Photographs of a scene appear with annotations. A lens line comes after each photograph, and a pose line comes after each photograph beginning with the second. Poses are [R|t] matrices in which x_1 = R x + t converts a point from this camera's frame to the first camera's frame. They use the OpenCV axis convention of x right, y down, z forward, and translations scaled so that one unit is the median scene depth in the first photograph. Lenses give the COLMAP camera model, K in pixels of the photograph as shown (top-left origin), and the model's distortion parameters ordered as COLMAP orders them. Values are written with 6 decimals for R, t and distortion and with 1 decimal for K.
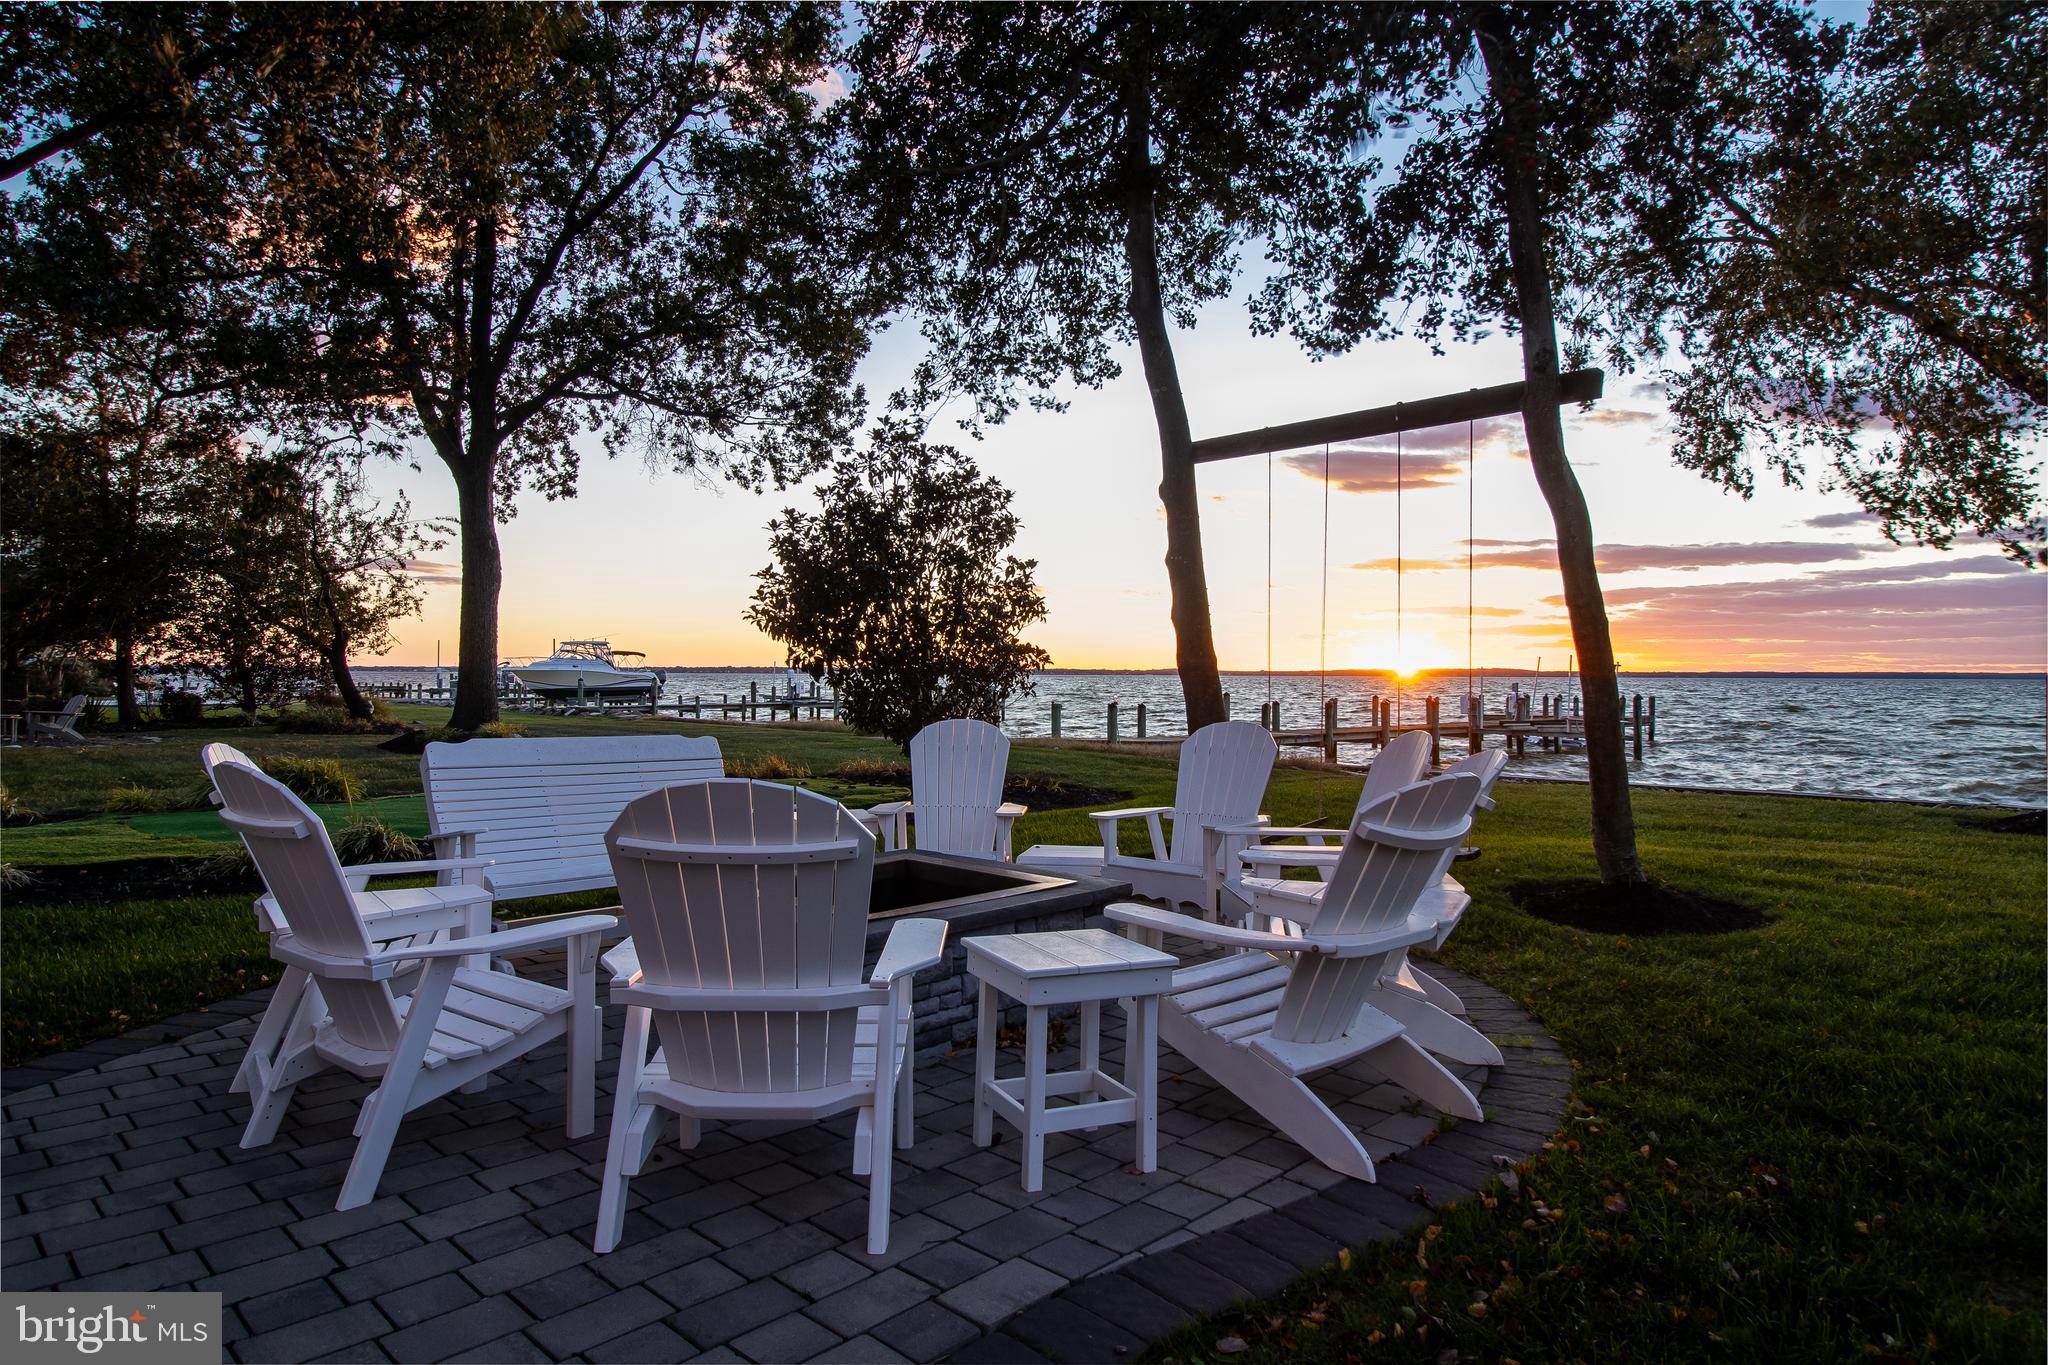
lens RADIAL K [[1205.0, 0, 1024.0], [0, 1205.0, 682.5], [0, 0, 1]] dist [-0.003073, 0.000021]
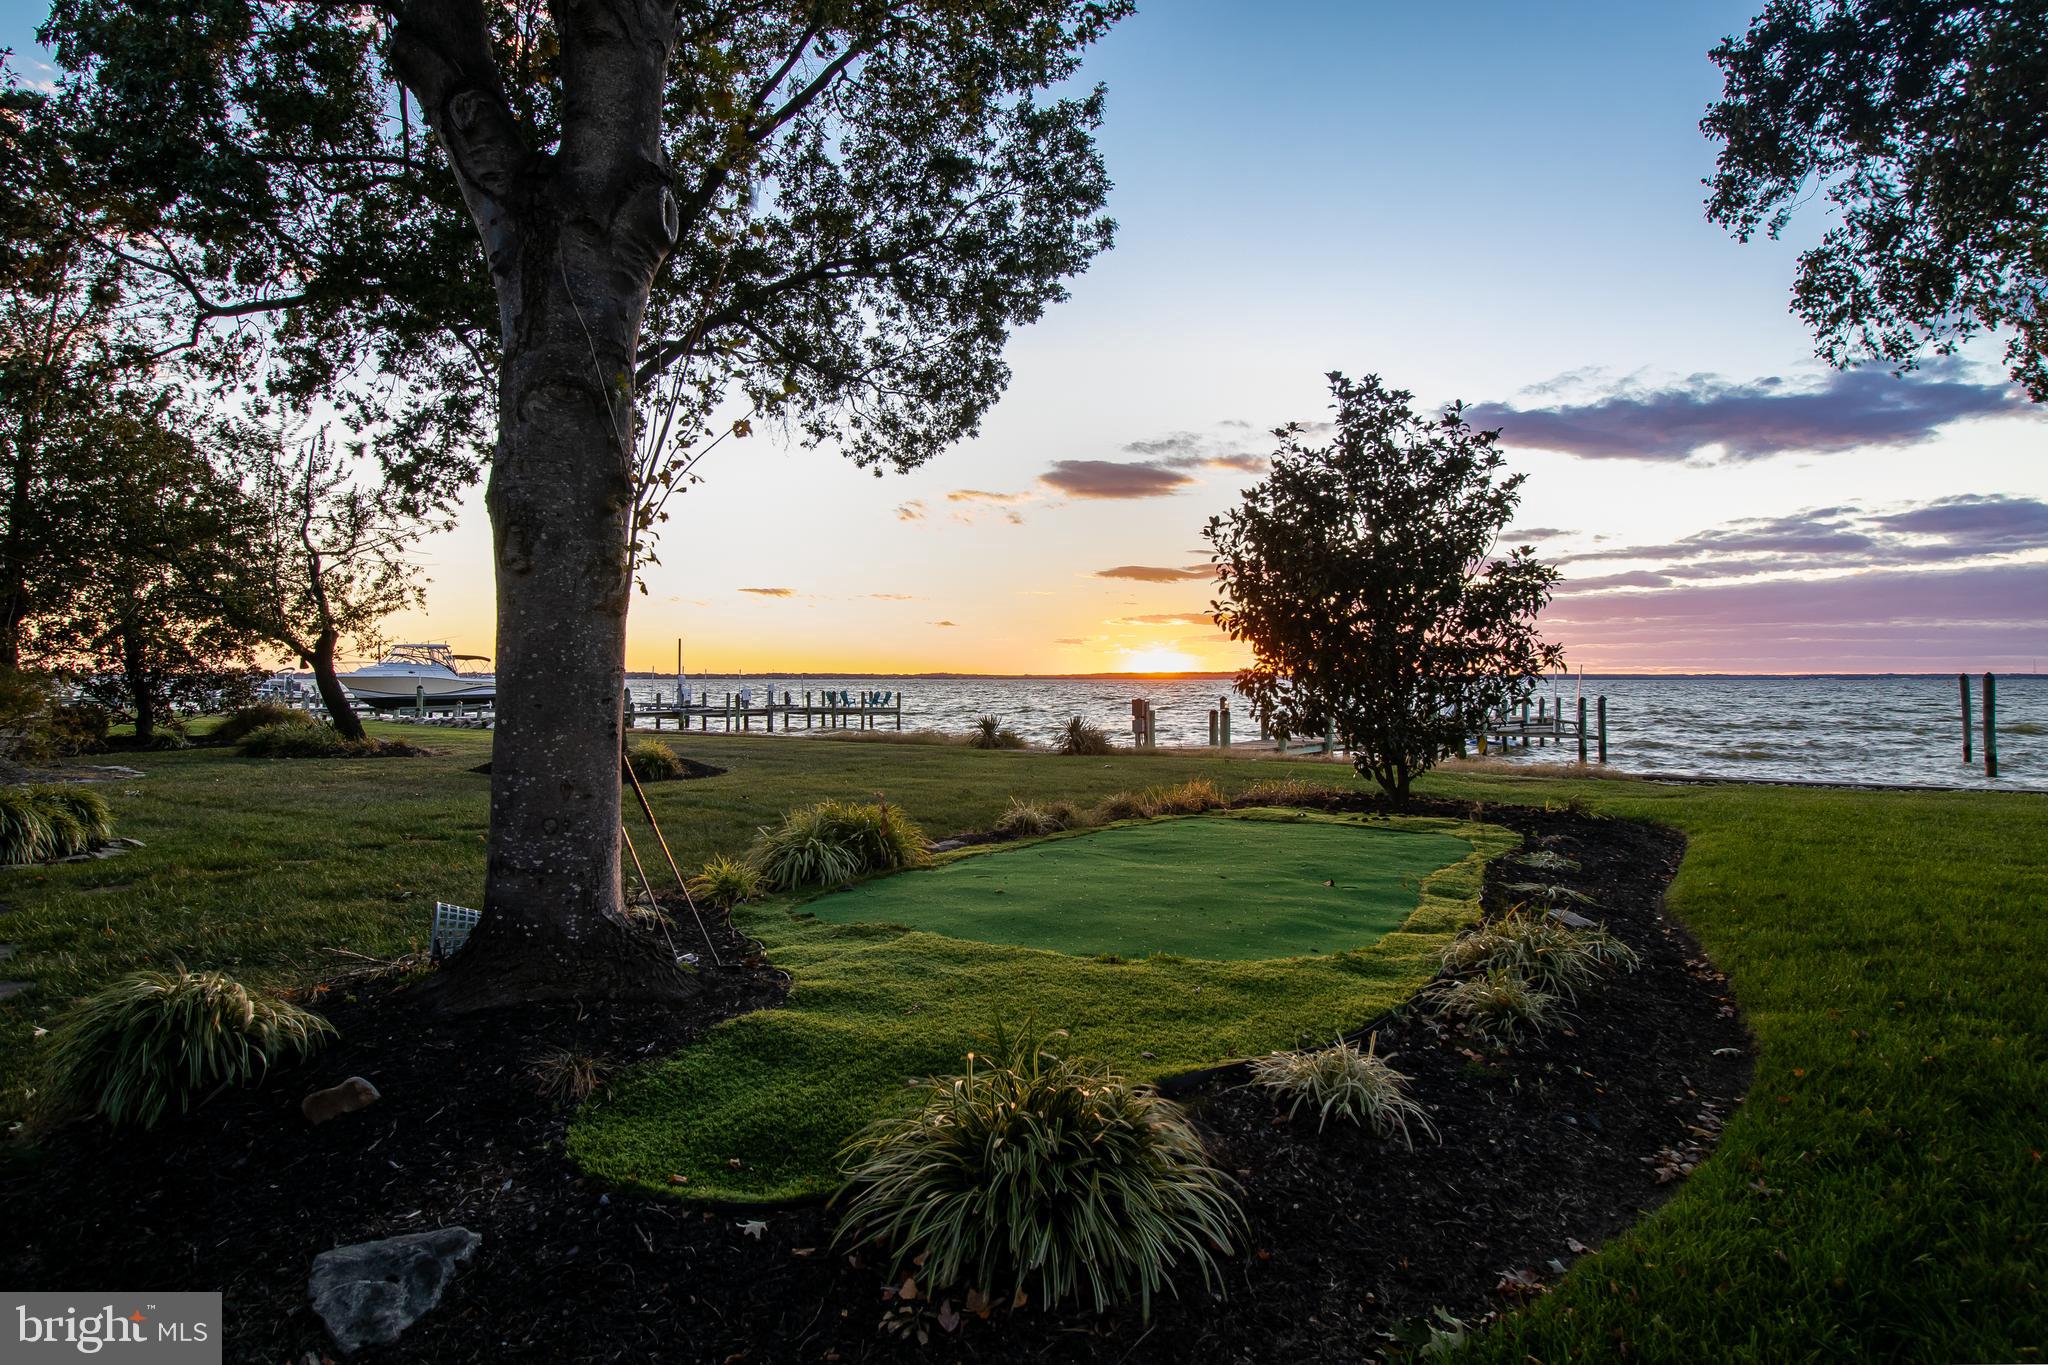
lens RADIAL K [[1205.0, 0, 1024.0], [0, 1205.0, 682.5], [0, 0, 1]] dist [-0.003073, 0.000021]
pose [[0.975549, -0.006444, 0.219689, -0.355711], [0.007074, 0.999973, -0.002082, -0.002033], [-0.219669, 0.003585, 0.975568, 0.137111]]
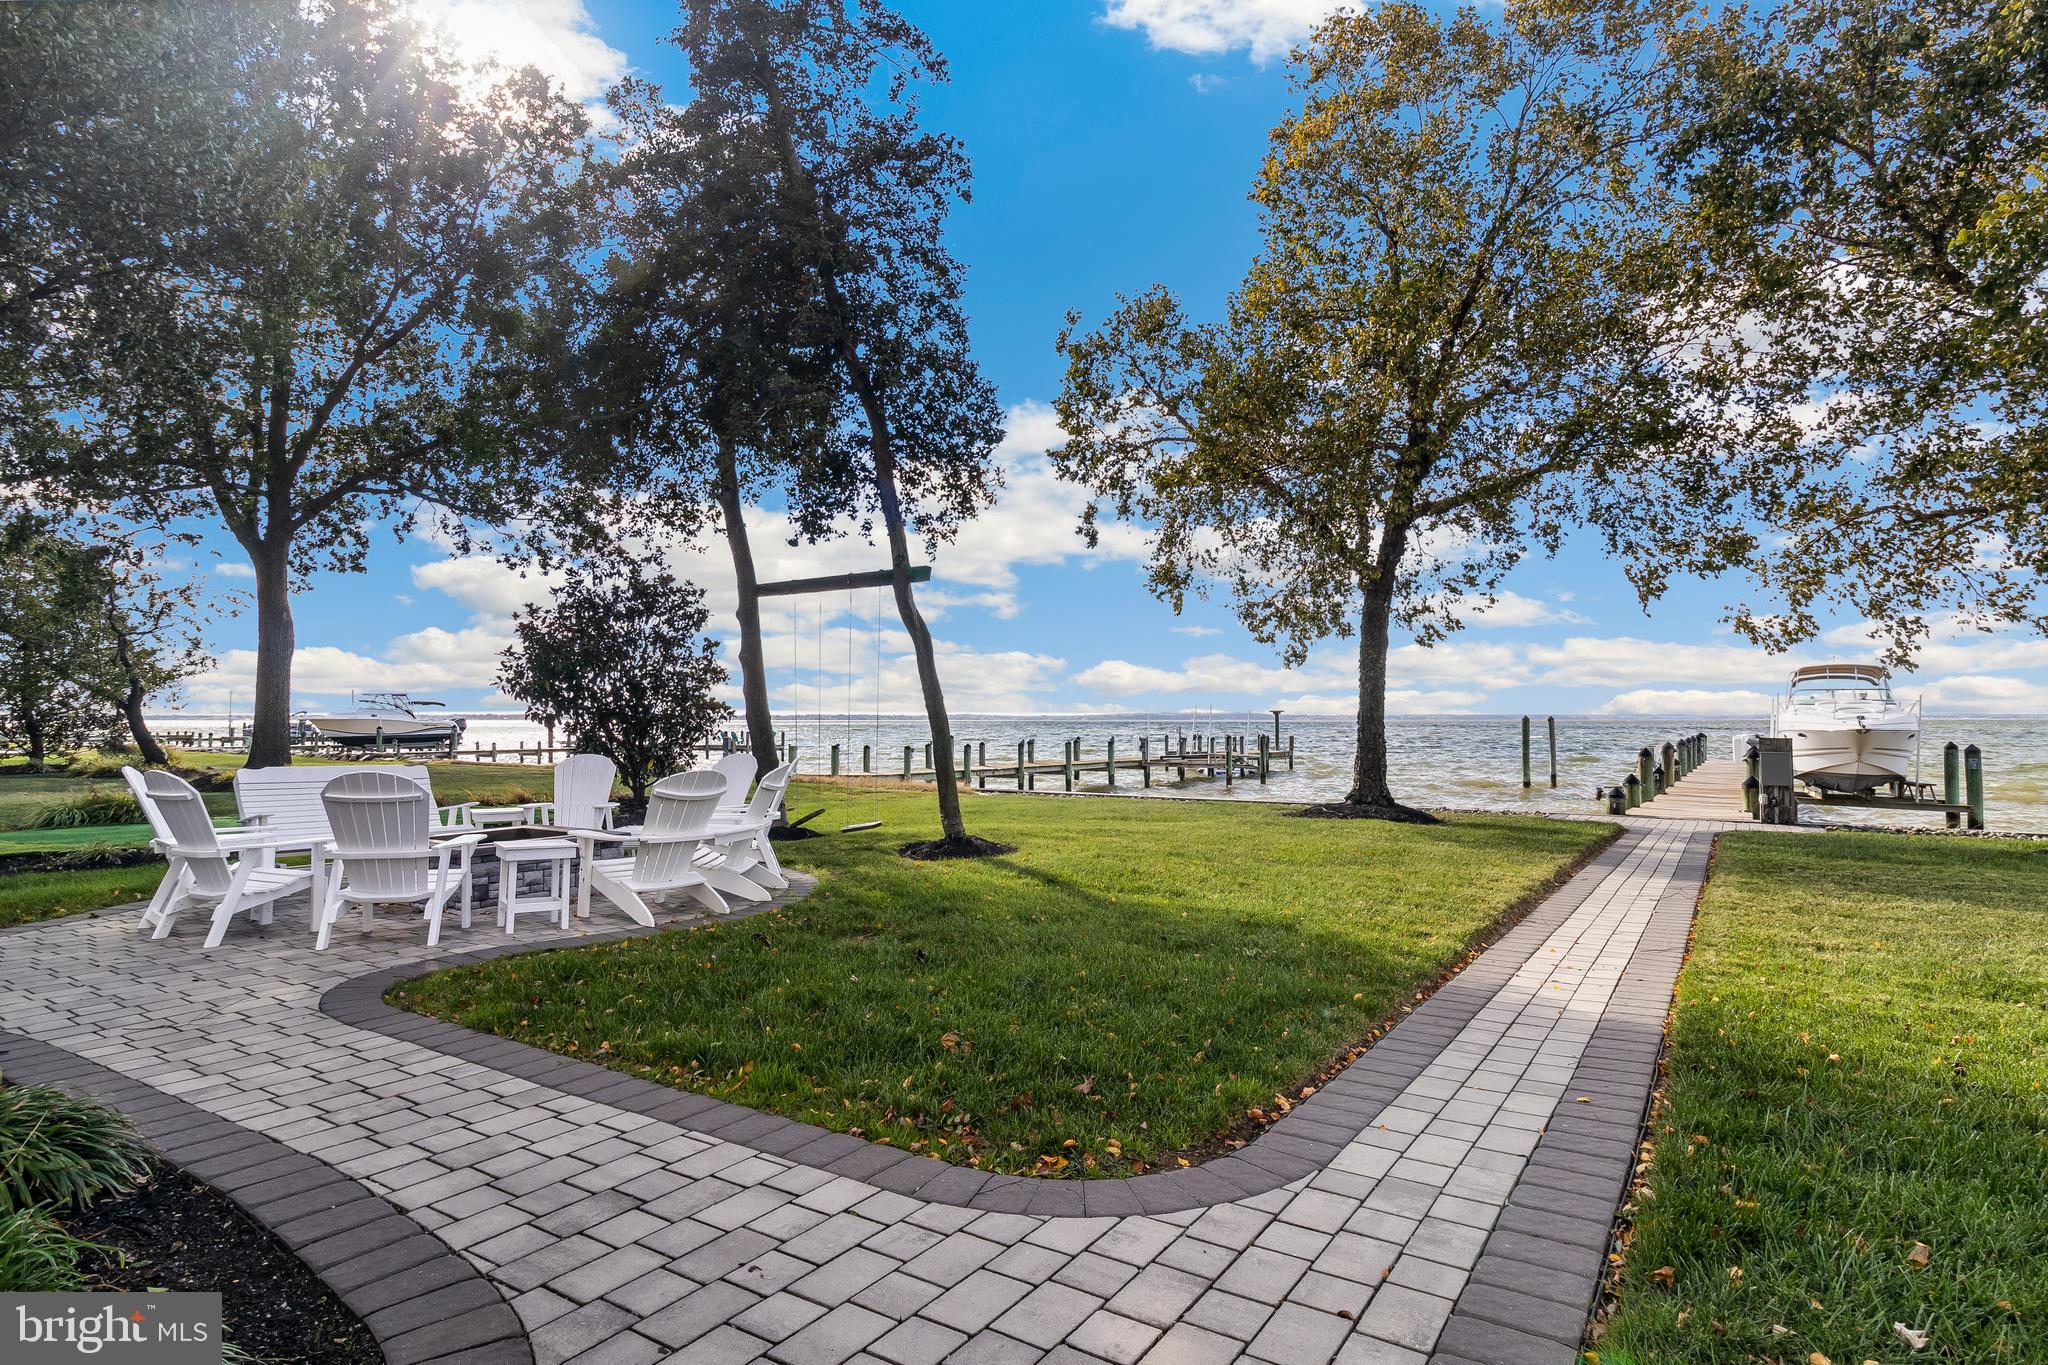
lens RADIAL K [[1089.8, 0, 1033.2], [0, 1089.8, 703.7], [0, 0, 1]] dist [-0.006015, 0.010844]
pose [[0.983336, -0.001840, 0.181789, 0.086871], [0.005701, 0.999769, -0.020716, -0.001346], [-0.181709, 0.021408, 0.983119, -0.189221]]
